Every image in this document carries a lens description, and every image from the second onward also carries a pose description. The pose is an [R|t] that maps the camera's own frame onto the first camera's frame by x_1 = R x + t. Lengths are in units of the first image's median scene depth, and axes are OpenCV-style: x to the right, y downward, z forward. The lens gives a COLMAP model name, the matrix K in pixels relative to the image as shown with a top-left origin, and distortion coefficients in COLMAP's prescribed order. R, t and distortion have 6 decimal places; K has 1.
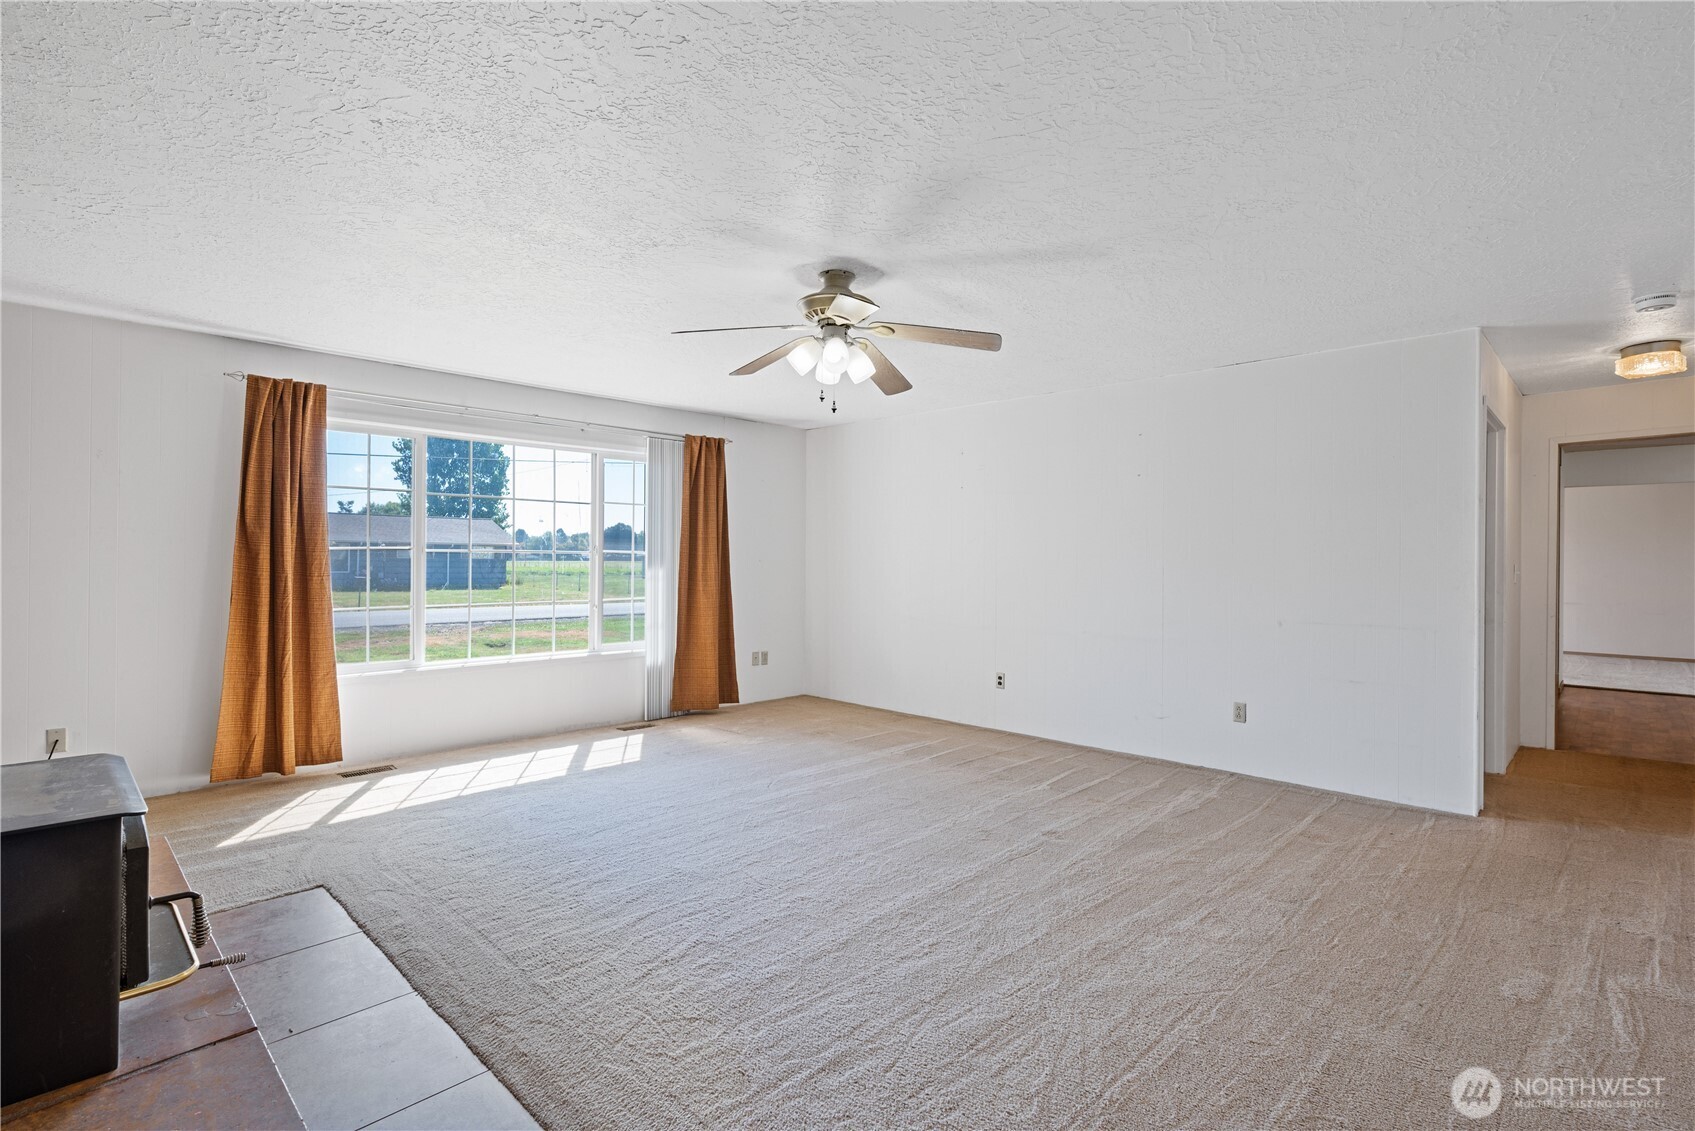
lens RADIAL K [[777.5, 0, 847.7], [0, 777.5, 556.6], [0, 0, 1]] dist [-0.002708, -0.000071]
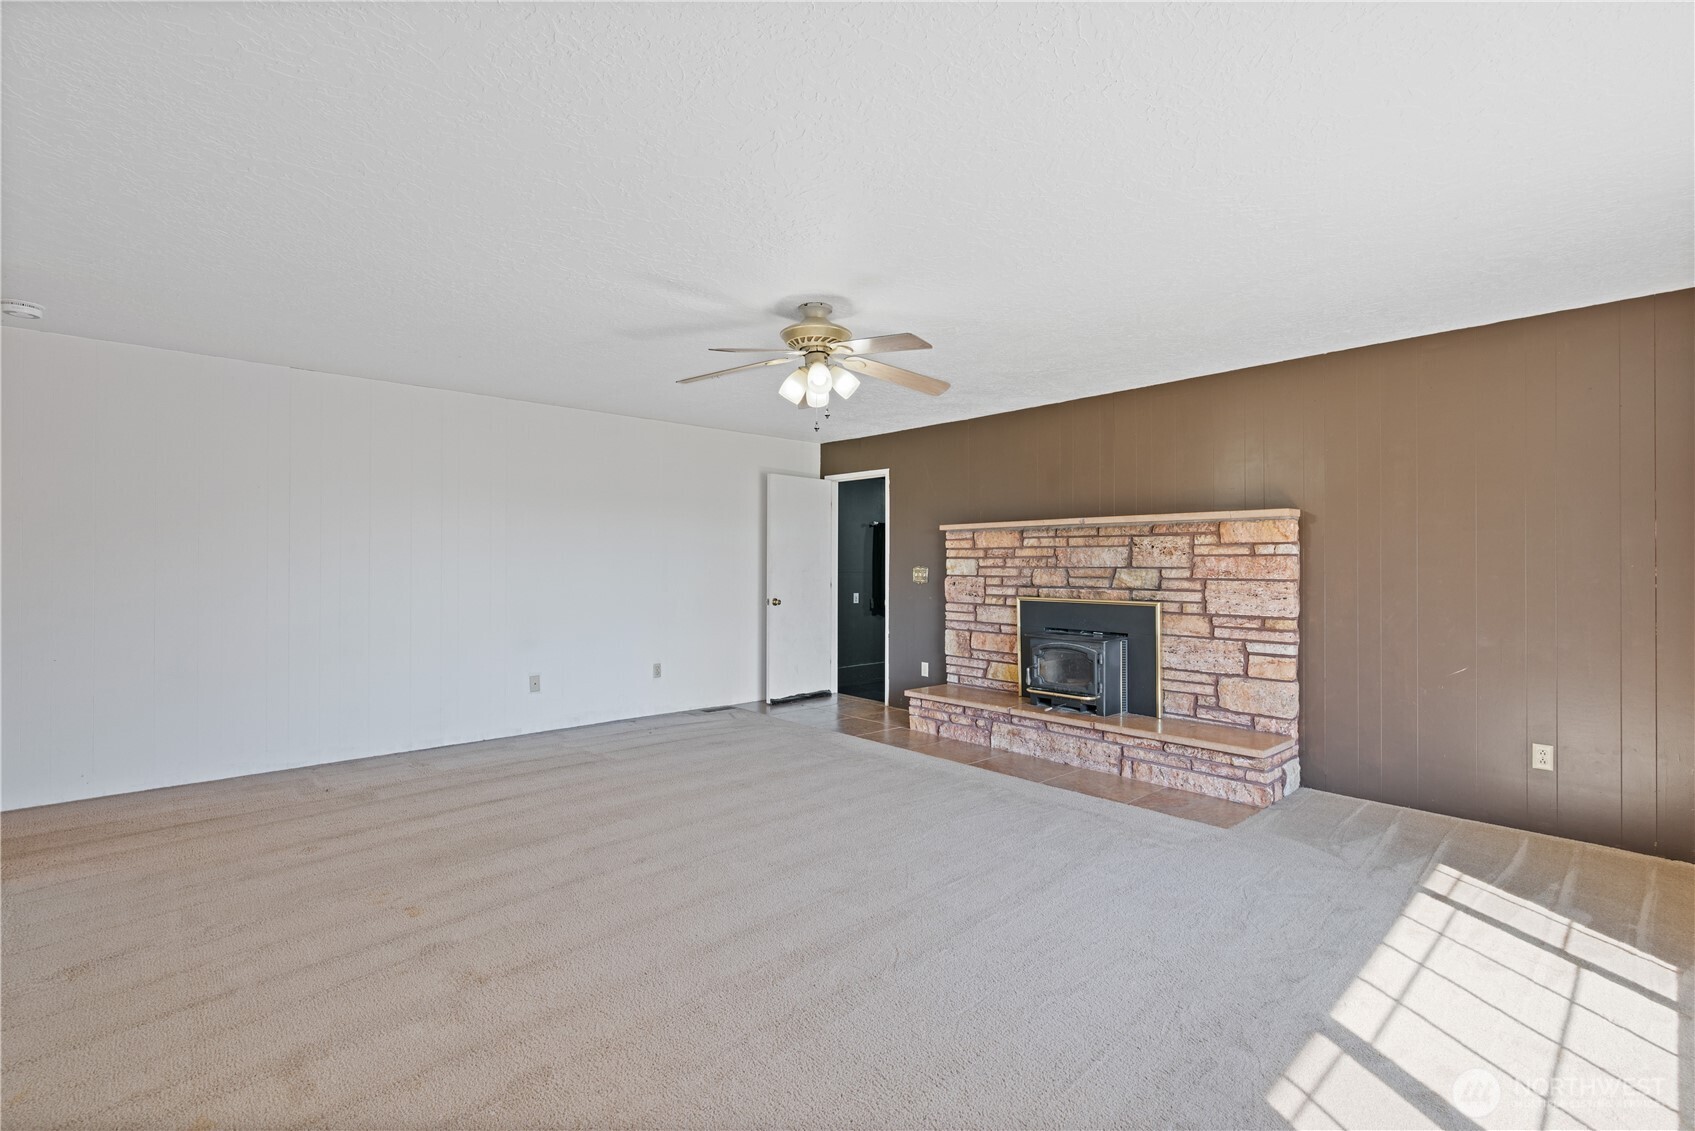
lens RADIAL K [[777.5, 0, 848.6], [0, 777.5, 564.4], [0, 0, 1]] dist [-0.002708, -0.000071]
pose [[-0.998190, -0.007166, 0.059707, -0.082756], [-0.007229, 0.999974, -0.000834, 0.000711], [-0.059699, -0.001264, -0.998216, 1.379015]]
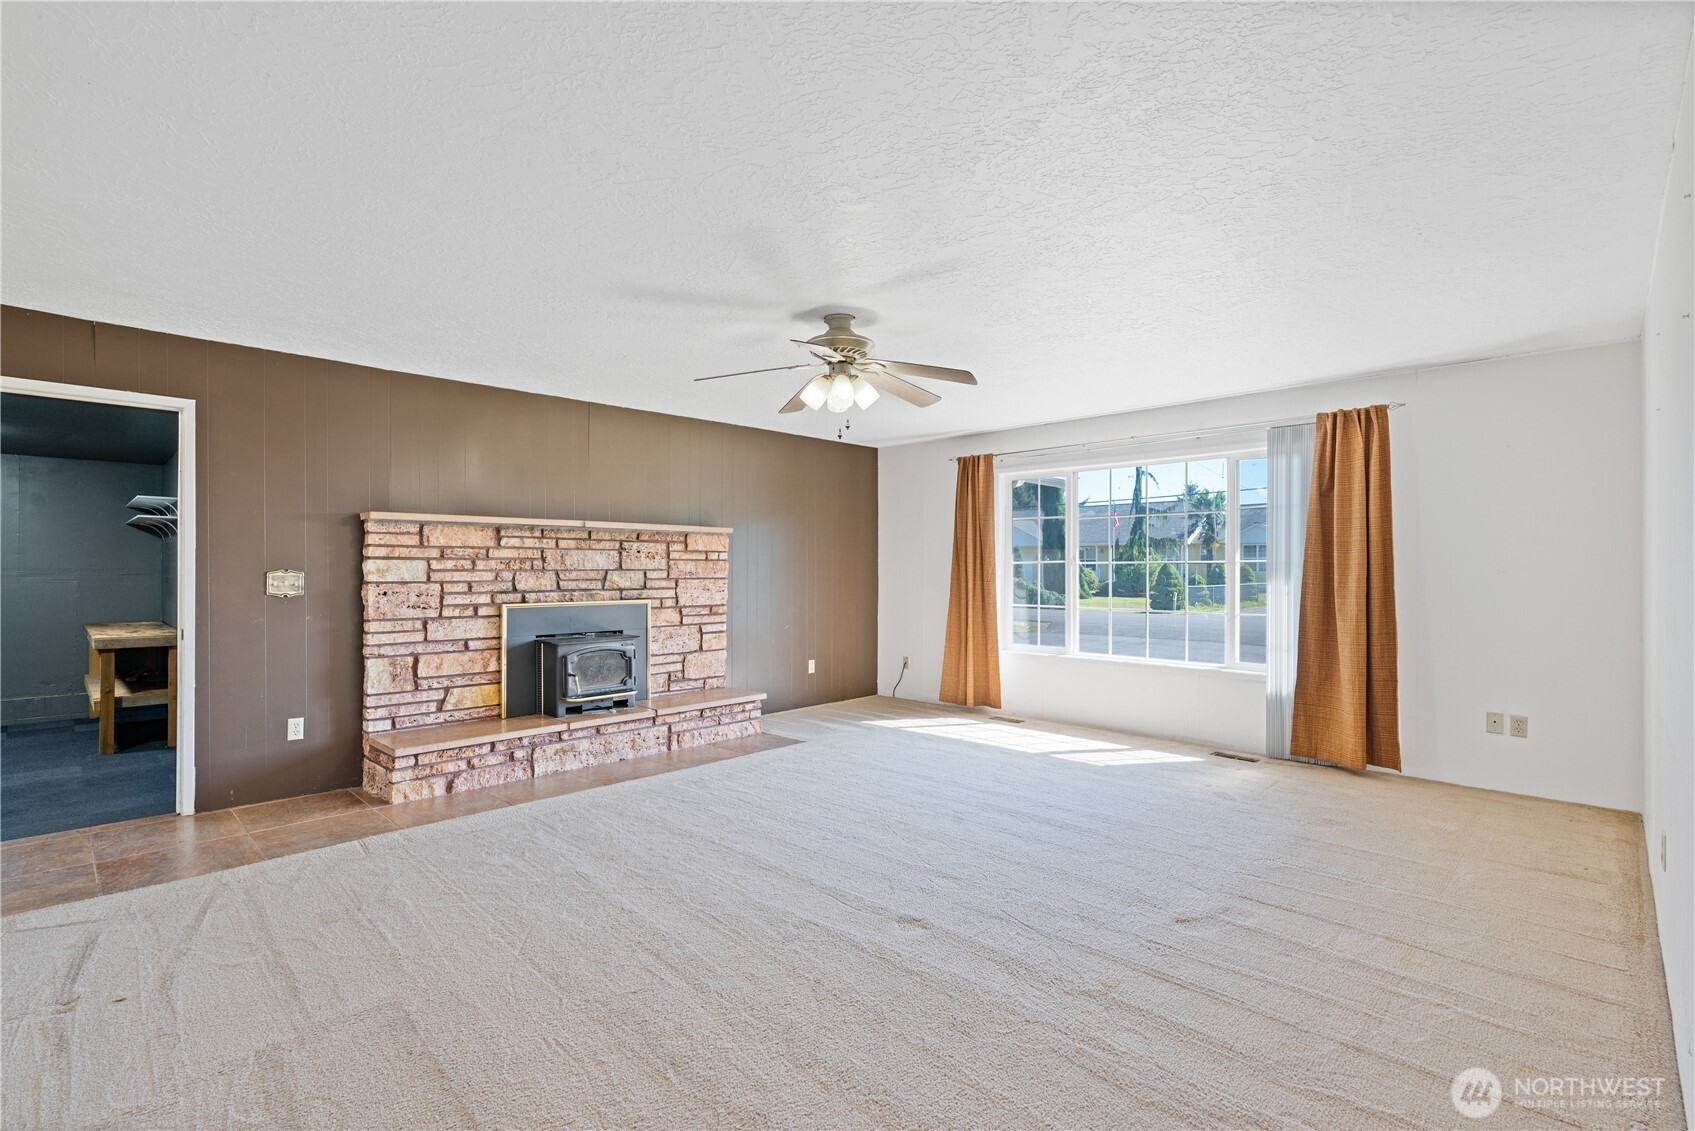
lens RADIAL K [[777.5, 0, 878.4], [0, 777.5, 569.3], [0, 0, 1]] dist [-0.002708, -0.000071]
pose [[0.034093, -0.004048, -0.999410, 0.739546], [0.002625, 0.999989, -0.003960, 0.005976], [0.999415, -0.002488, 0.034103, 0.670042]]
